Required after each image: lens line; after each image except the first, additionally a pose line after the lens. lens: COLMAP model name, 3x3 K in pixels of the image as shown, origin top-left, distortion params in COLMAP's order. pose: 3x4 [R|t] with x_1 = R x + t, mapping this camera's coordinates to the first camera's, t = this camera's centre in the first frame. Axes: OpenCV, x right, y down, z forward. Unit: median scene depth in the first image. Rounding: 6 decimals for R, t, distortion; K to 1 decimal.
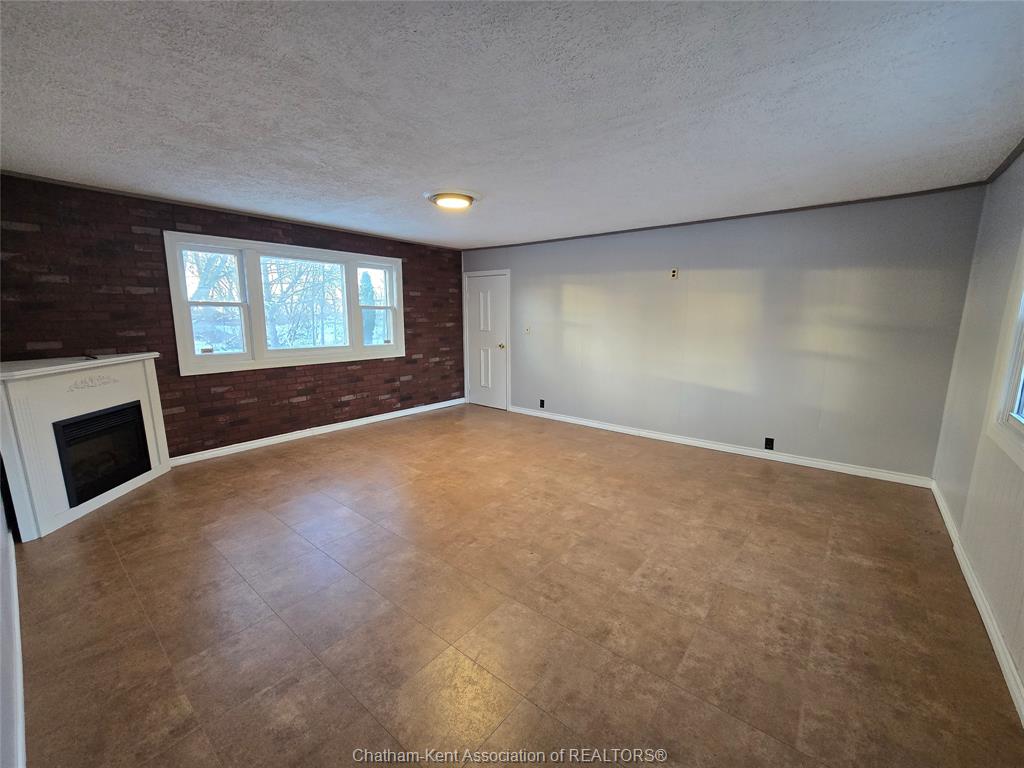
lens RADIAL K [[417.1, 0, 510.3], [0, 417.1, 388.6], [0, 0, 1]] dist [-0.002161, 0.000493]
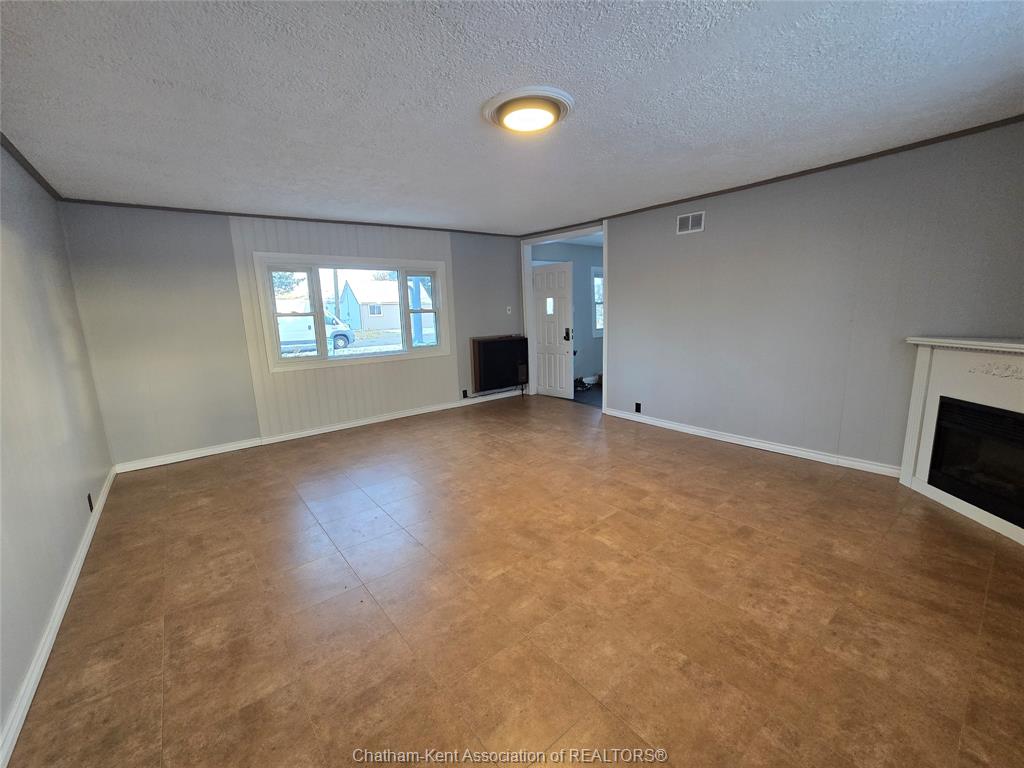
lens RADIAL K [[417.1, 0, 510.5], [0, 417.1, 382.2], [0, 0, 1]] dist [-0.002161, 0.000493]
pose [[-0.979305, -0.003239, 0.202363, -0.252266], [0.066902, 0.938483, 0.338784, -0.304447], [-0.191011, 0.345311, -0.918844, 1.803816]]
